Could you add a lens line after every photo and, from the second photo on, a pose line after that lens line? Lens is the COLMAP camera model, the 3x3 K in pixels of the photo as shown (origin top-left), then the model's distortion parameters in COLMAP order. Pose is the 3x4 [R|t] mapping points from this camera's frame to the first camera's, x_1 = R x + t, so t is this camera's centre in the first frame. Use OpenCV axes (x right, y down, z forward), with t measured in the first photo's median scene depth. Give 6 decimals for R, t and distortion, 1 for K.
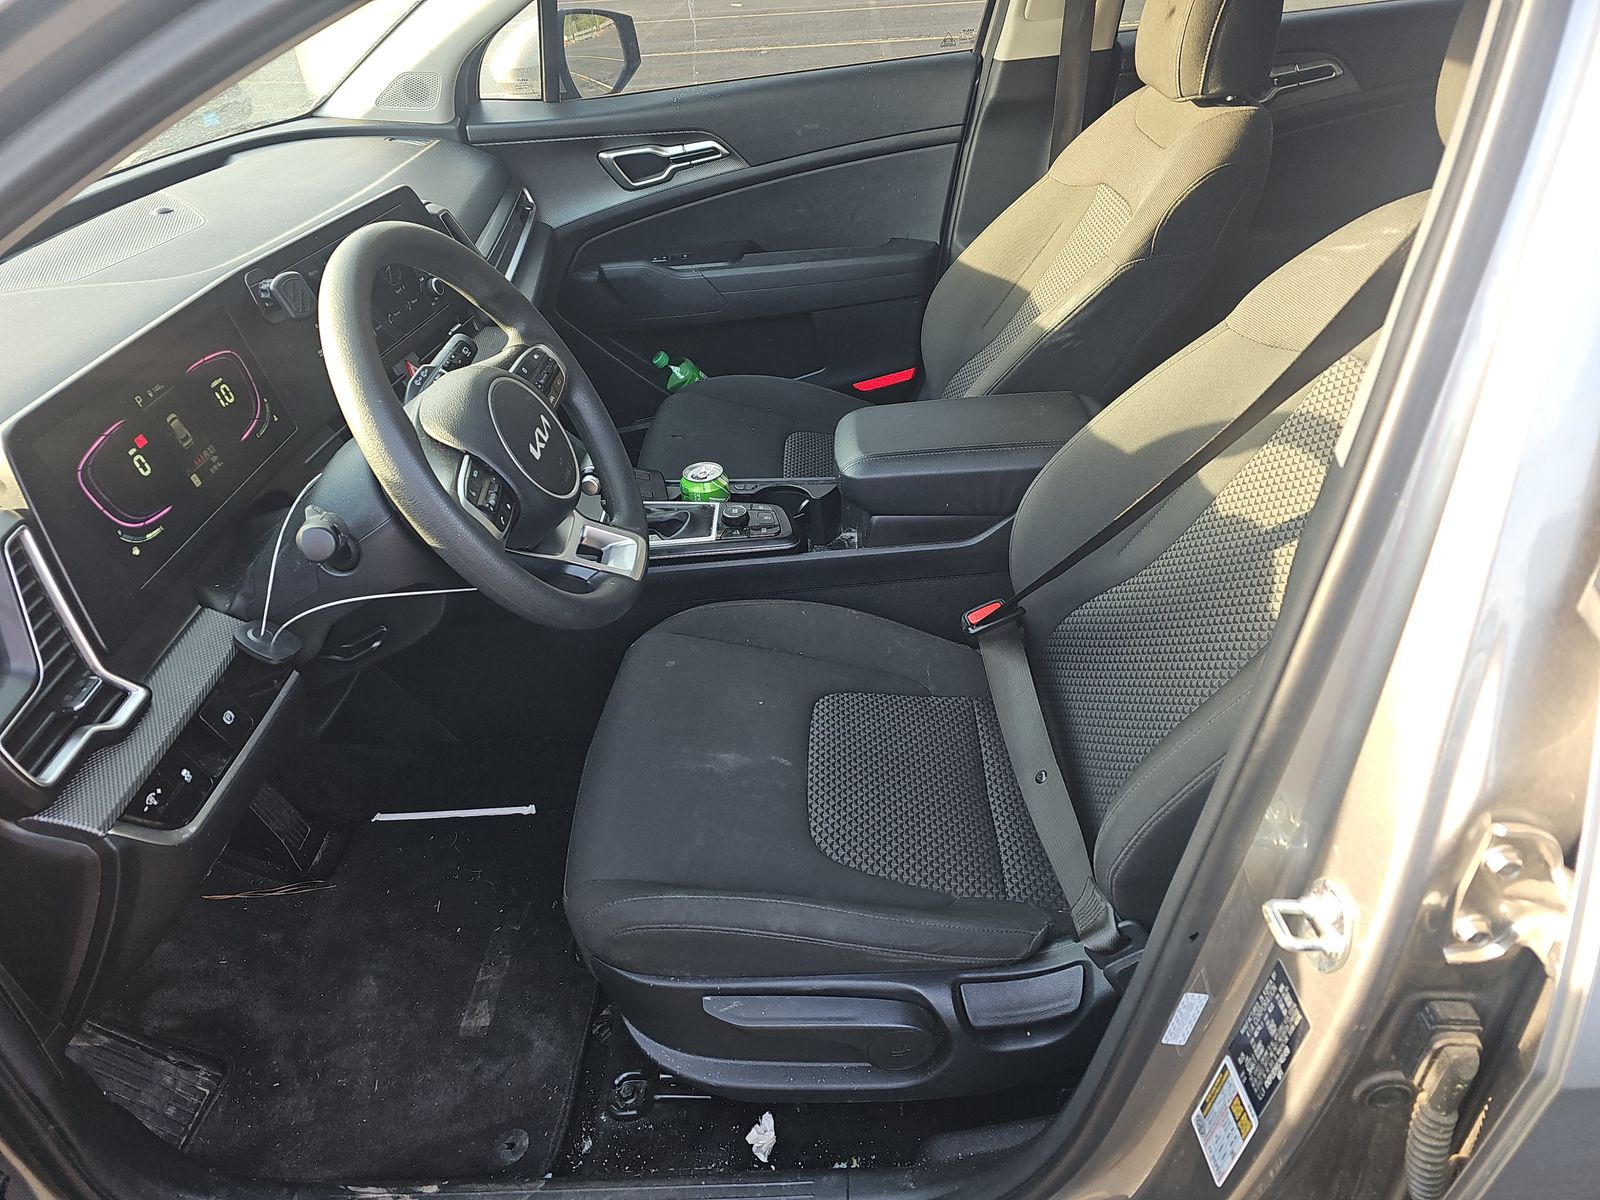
lens RADIAL K [[1062.3, 0, 799.2], [0, 1062.3, 638.2], [0, 0, 1]] dist [0.105963, -0.115909]
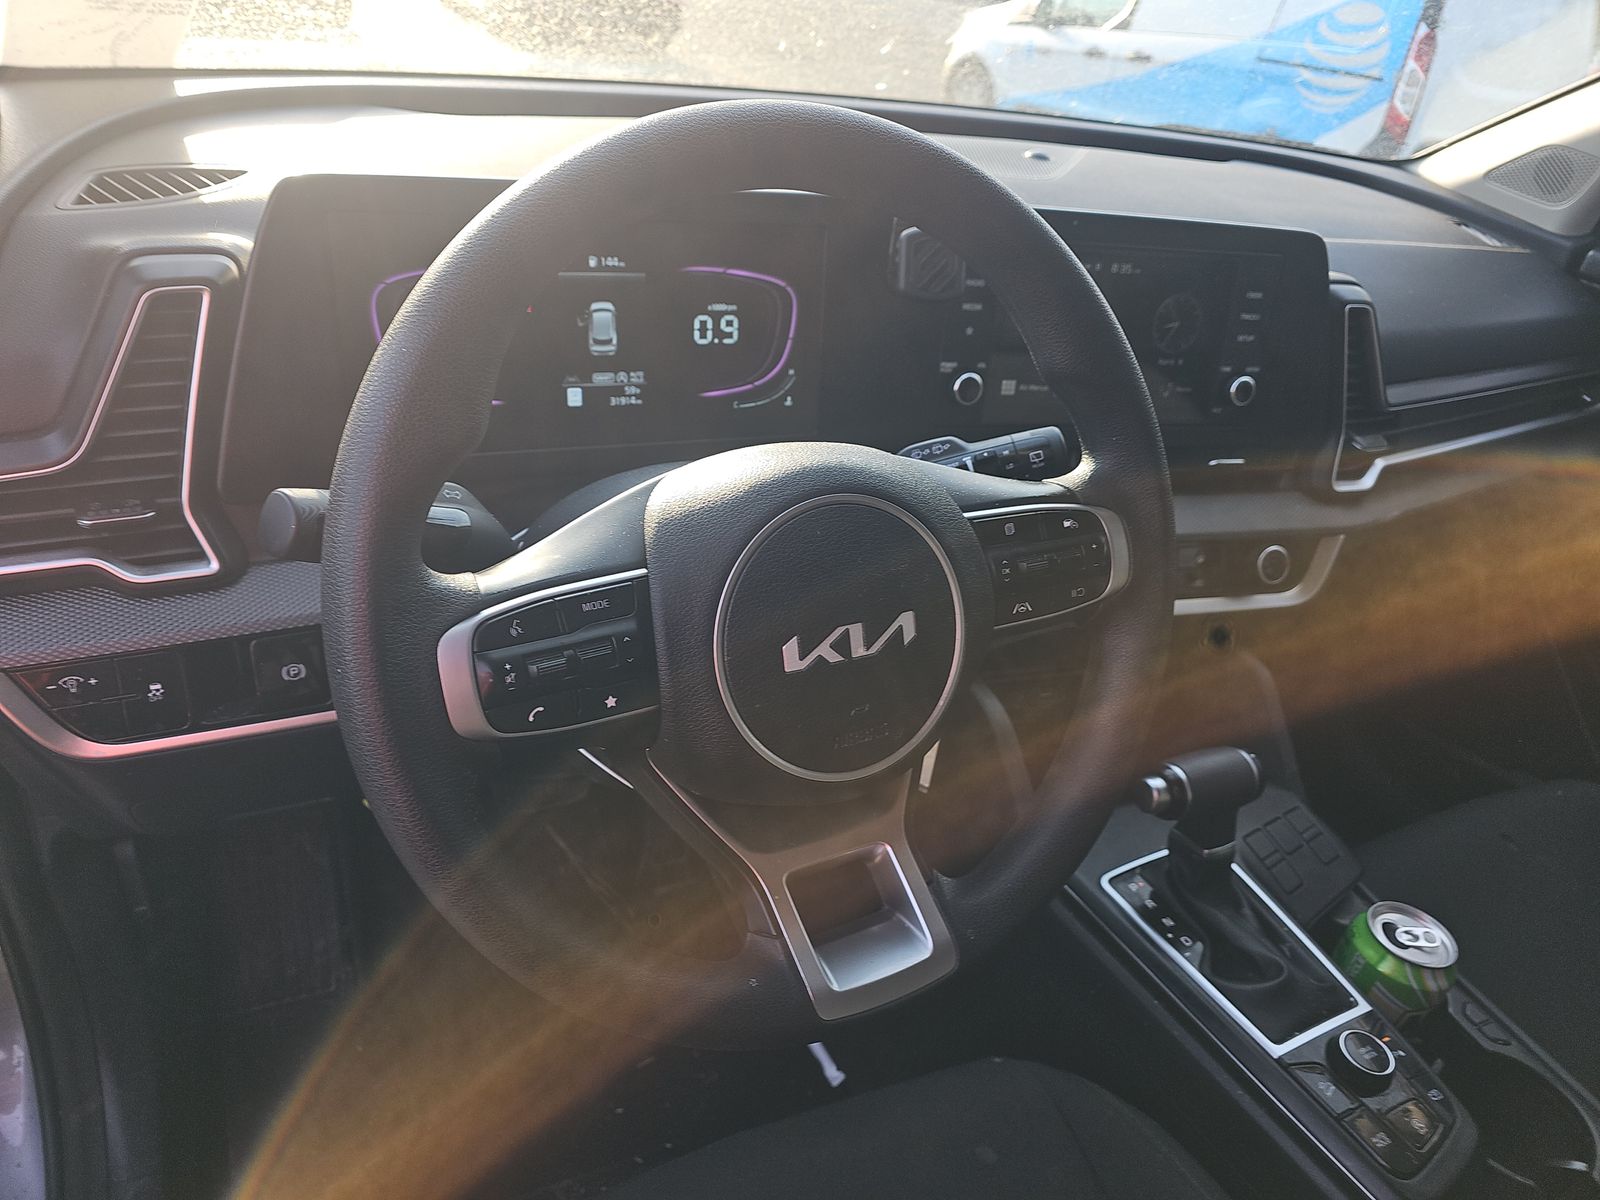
lens RADIAL K [[1062.3, 0, 799.2], [0, 1062.3, 638.2], [0, 0, 1]] dist [0.105963, -0.115909]
pose [[0.458525, 0.588988, -0.665468, 0.044623], [-0.648728, 0.733632, 0.202327, -0.254624], [0.607377, 0.338935, 0.718482, 0.636186]]
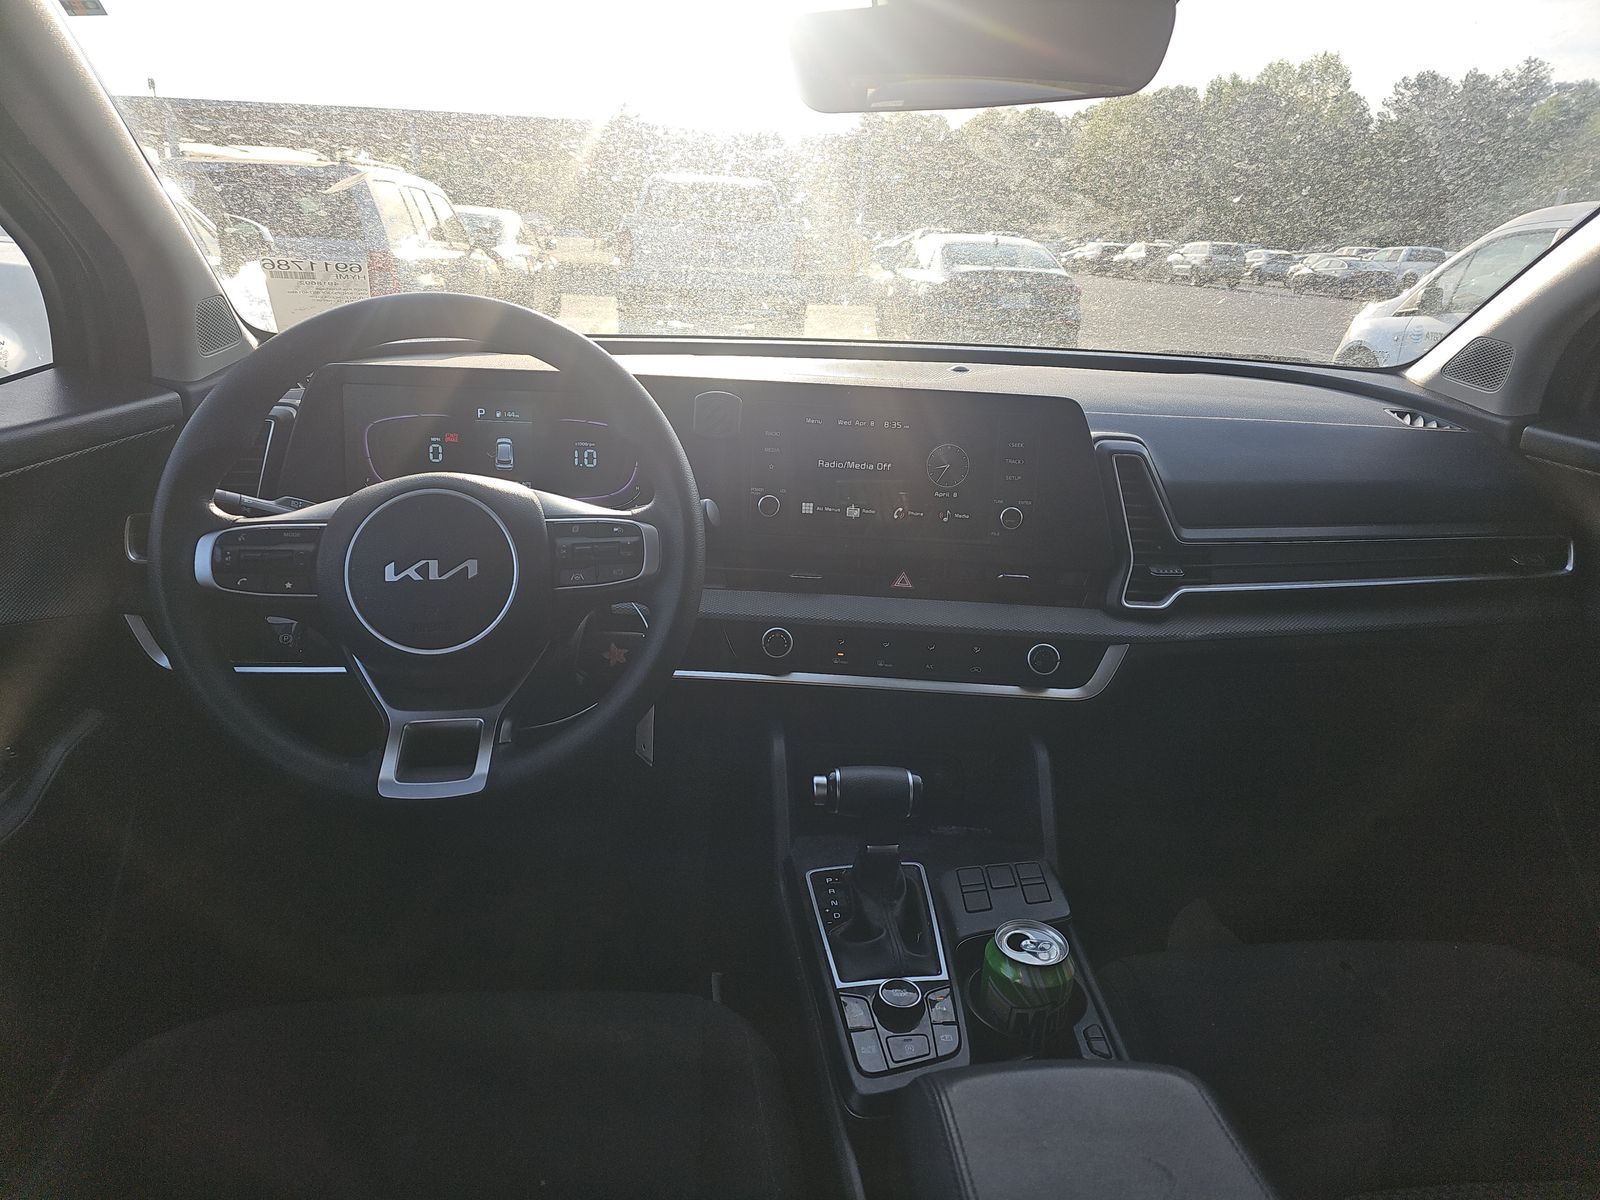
lens RADIAL K [[1062.3, 0, 799.2], [0, 1062.3, 638.2], [0, 0, 1]] dist [0.105963, -0.115909]
pose [[0.106477, 0.412191, -0.904854, 0.493778], [-0.625504, 0.735169, 0.261289, -0.502093], [0.772922, 0.538168, 0.336106, 0.930931]]
